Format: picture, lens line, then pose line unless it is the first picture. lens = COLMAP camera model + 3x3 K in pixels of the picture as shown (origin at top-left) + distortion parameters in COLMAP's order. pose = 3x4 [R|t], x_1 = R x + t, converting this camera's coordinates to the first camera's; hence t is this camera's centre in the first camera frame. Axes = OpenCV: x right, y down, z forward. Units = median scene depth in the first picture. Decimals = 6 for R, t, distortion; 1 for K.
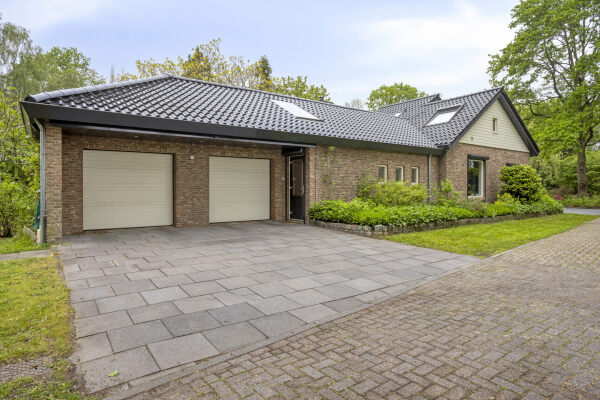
lens RADIAL K [[355.5, 0, 300.1], [0, 355.5, 189.0], [0, 0, 1]] dist [-0.035987, 0.034455]
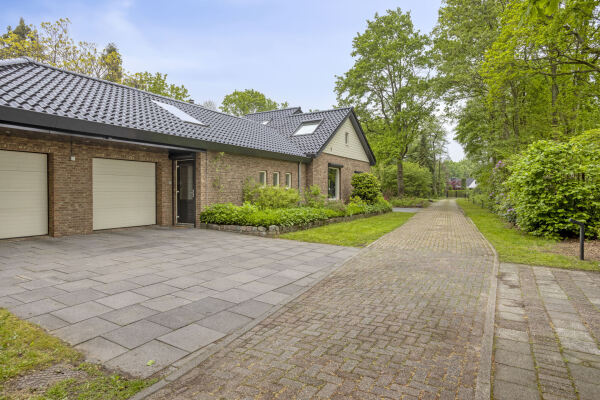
lens RADIAL K [[355.5, 0, 300.1], [0, 355.5, 189.0], [0, 0, 1]] dist [-0.035987, 0.034455]
pose [[0.915504, 0.003764, 0.402290, -0.124381], [-0.000586, 0.999968, -0.008023, -0.003818], [-0.402308, 0.007109, 0.915477, -0.049614]]
